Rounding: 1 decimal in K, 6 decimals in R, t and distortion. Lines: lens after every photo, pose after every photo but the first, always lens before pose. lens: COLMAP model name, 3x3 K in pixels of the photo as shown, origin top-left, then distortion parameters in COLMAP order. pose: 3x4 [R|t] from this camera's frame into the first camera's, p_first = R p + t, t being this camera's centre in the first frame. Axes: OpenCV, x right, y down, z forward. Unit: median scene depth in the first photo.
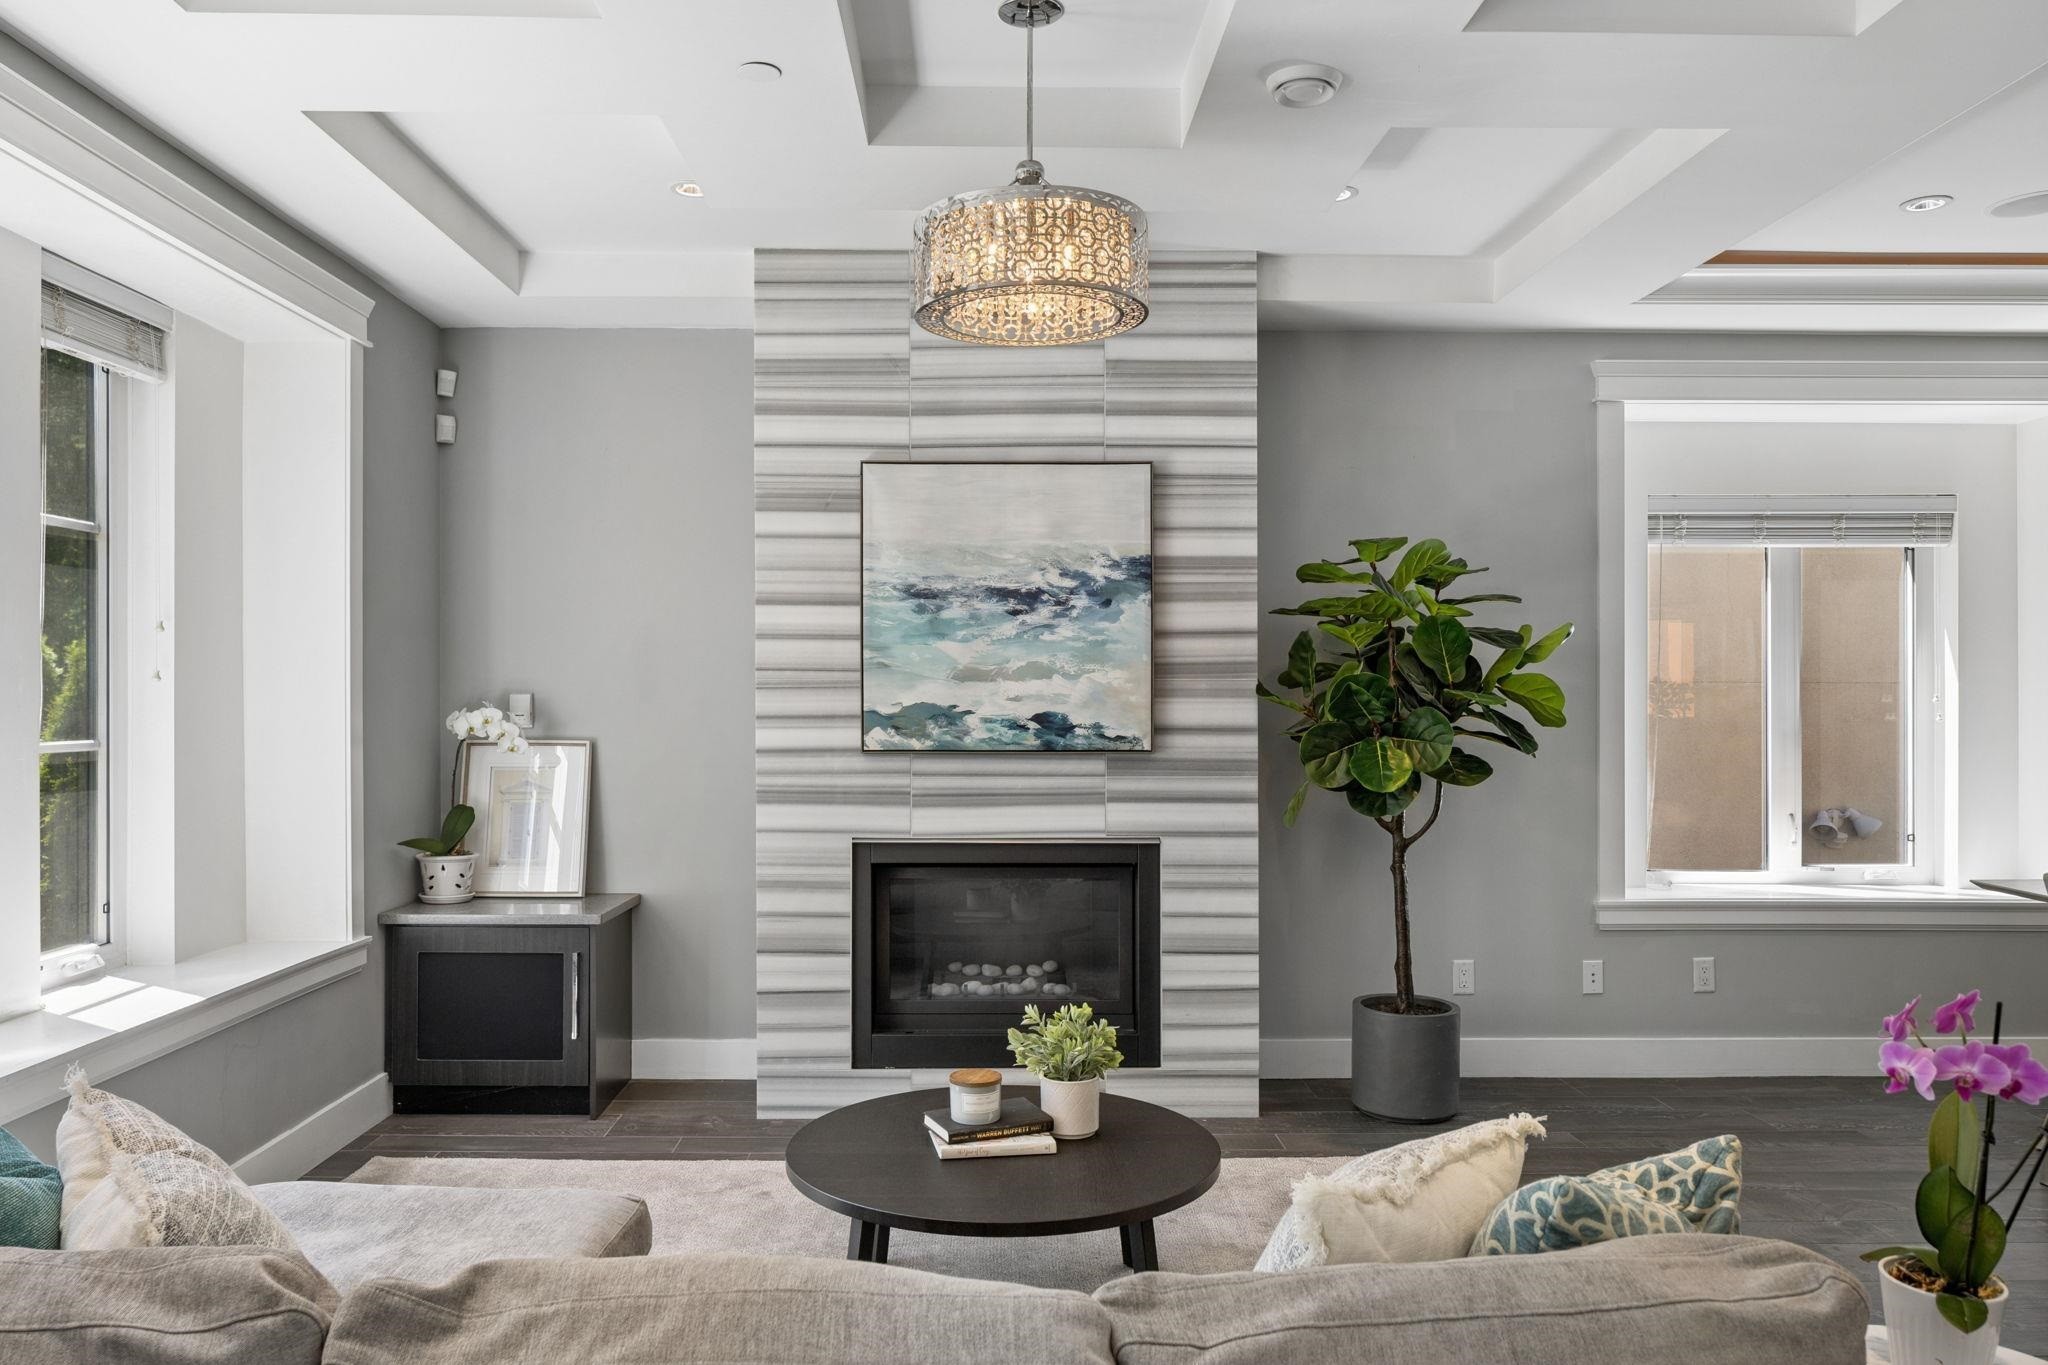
lens RADIAL K [[1409.4, 0, 1000.2], [0, 1409.4, 710.8], [0, 0, 1]] dist [-0.002579, 0.003146]
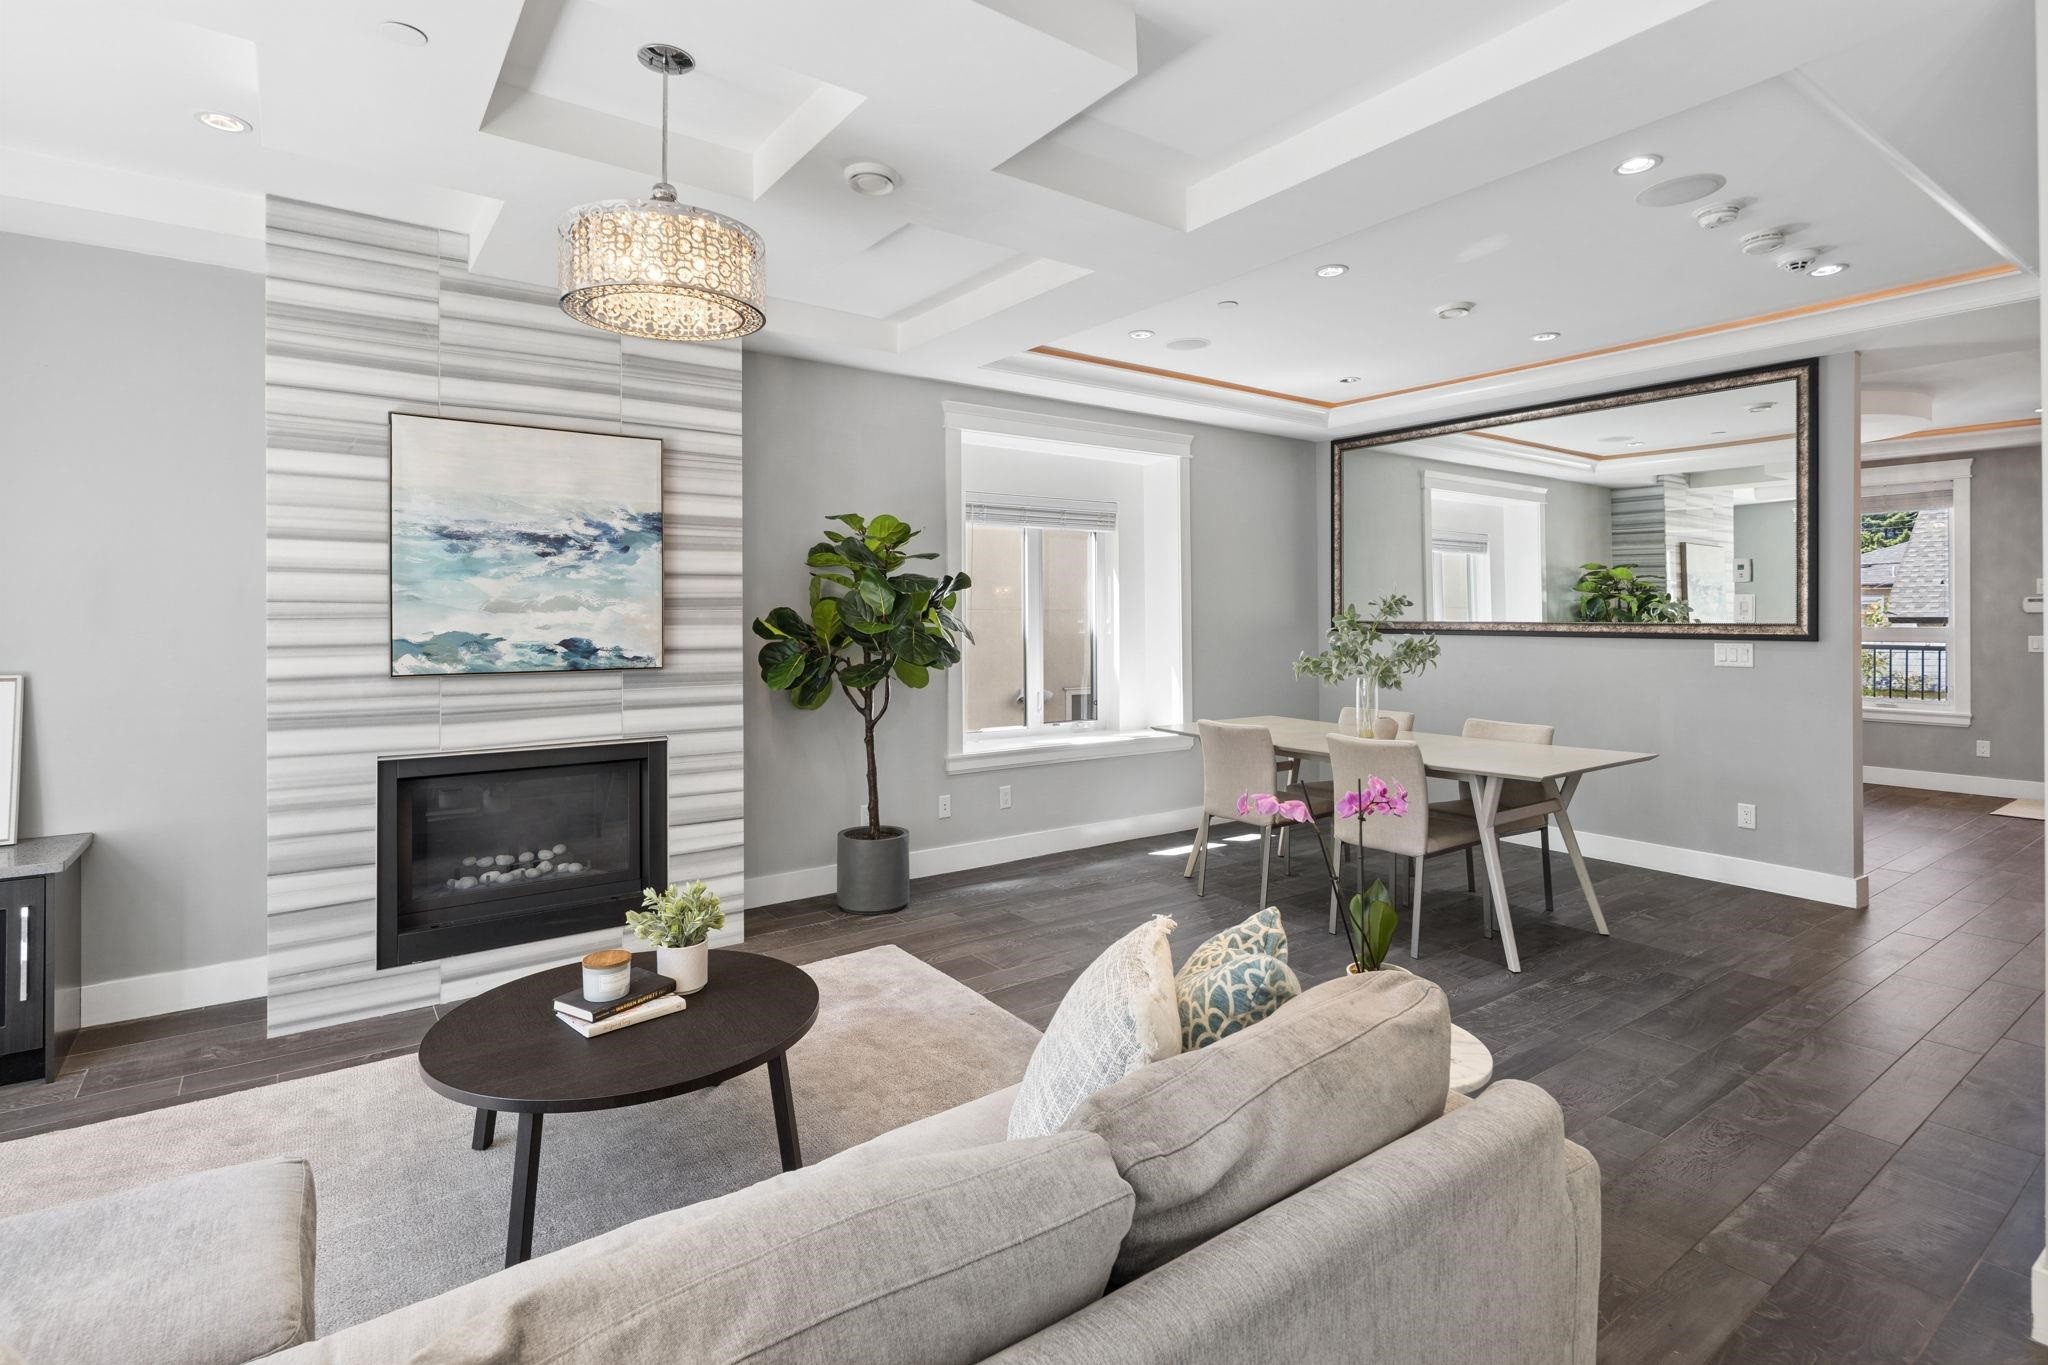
lens RADIAL K [[988.6, 0, 1018.4], [0, 988.6, 614.2], [0, 0, 1]] dist [0.010752, -0.005955]
pose [[0.820014, -0.001335, 0.572342, -0.138252], [0.007627, 0.999934, -0.008595, -0.009324], [-0.572293, 0.011413, 0.819970, 0.089851]]
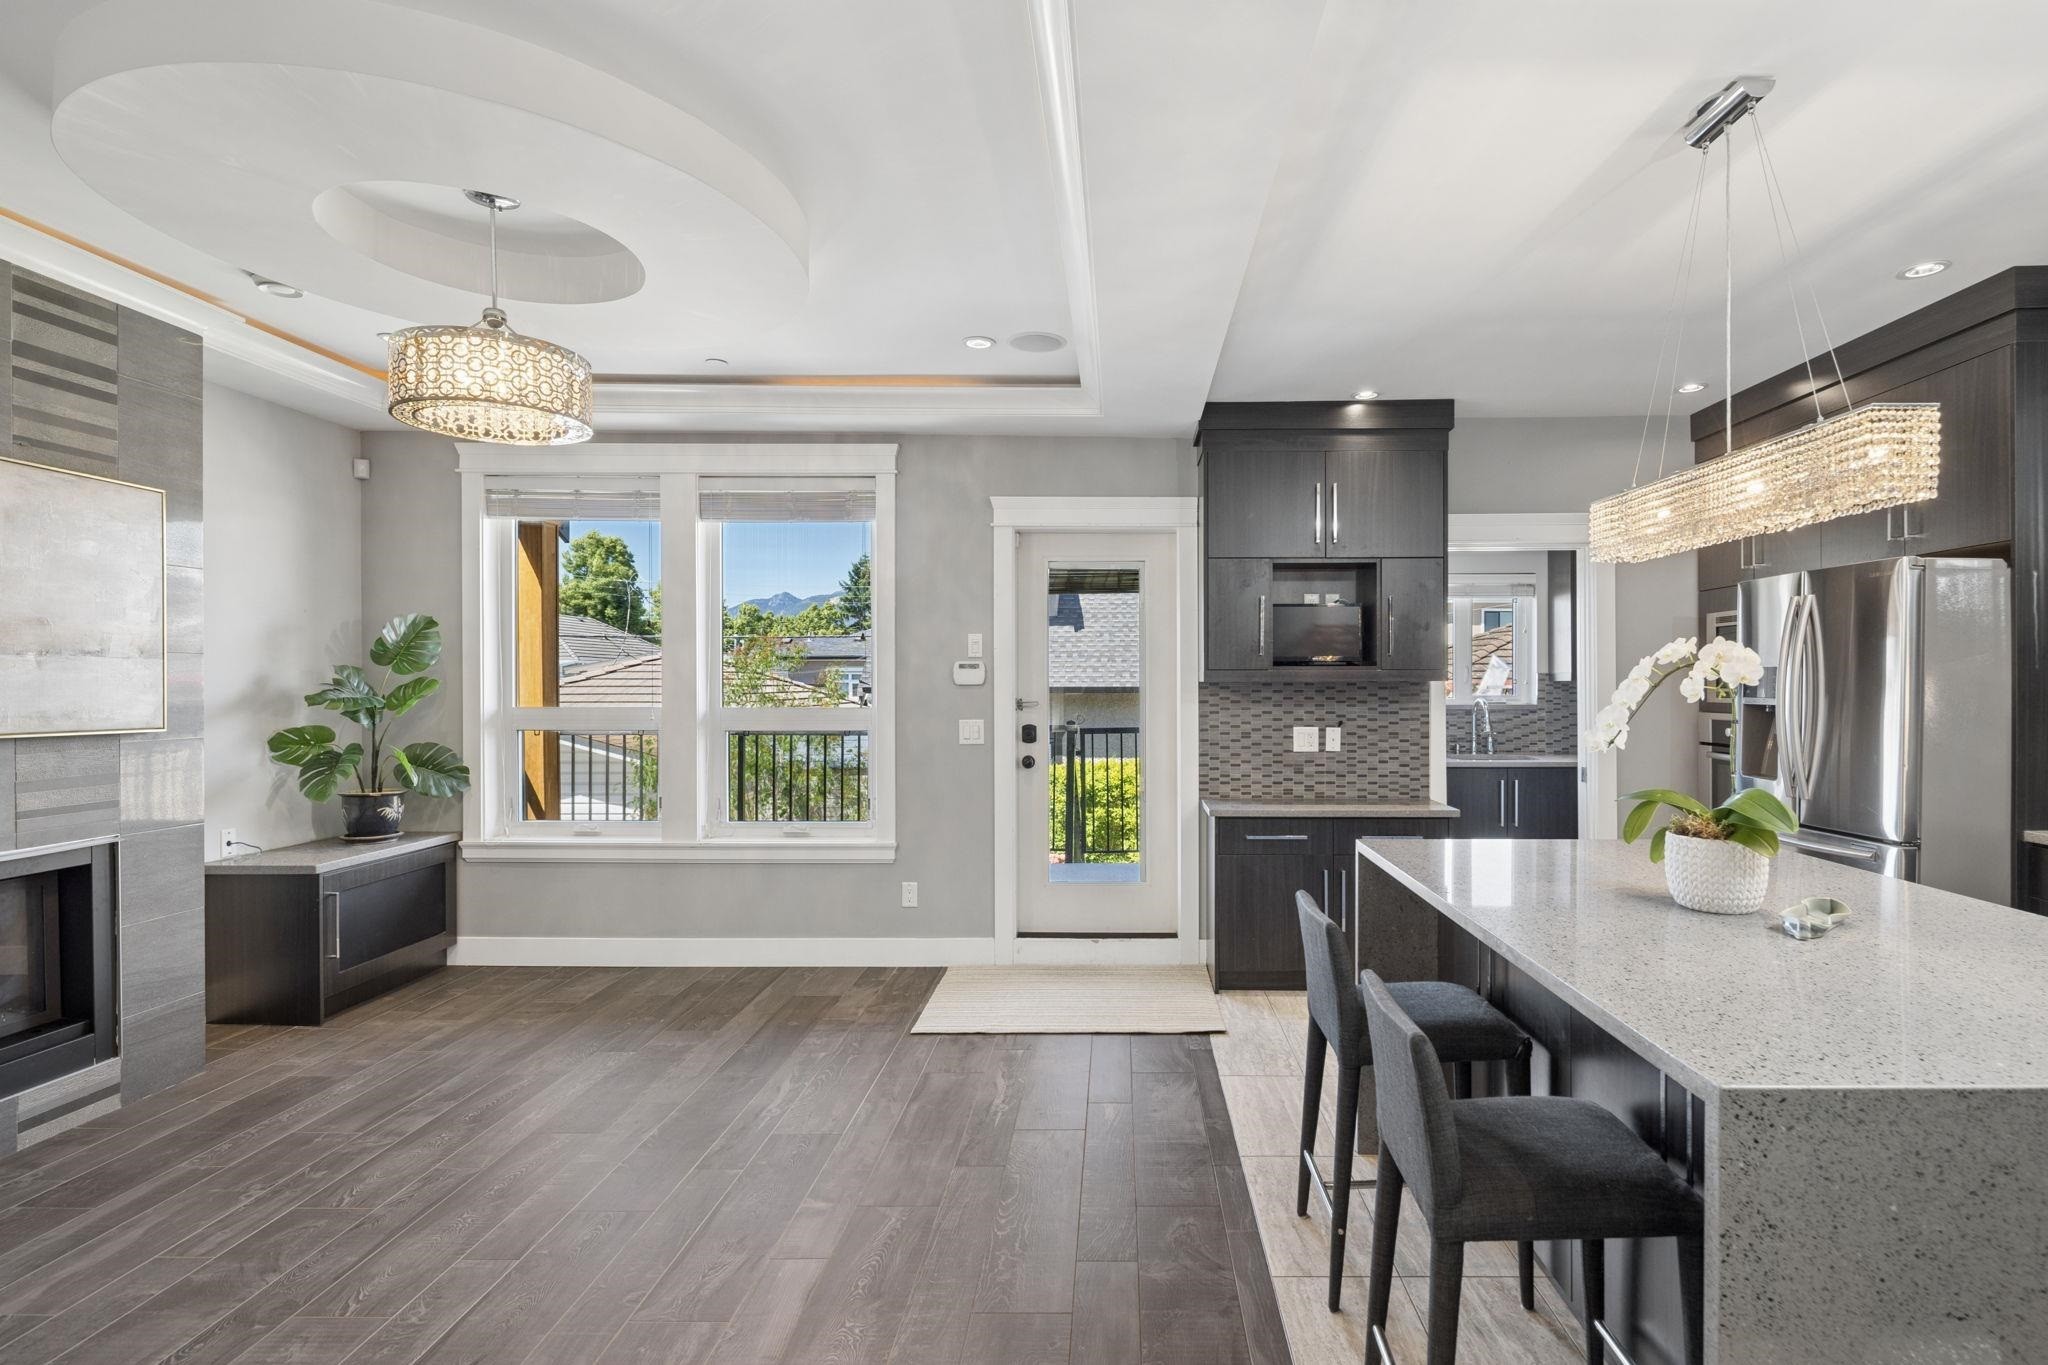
lens RADIAL K [[997.9, 0, 1116.2], [0, 997.9, 687.3], [0, 0, 1]] dist [0.005061, -0.003741]
pose [[0.019751, -0.005587, 0.999789, 1.084012], [0.009746, 0.999938, 0.005396, -0.014054], [-0.999757, 0.009638, 0.019805, 0.287809]]
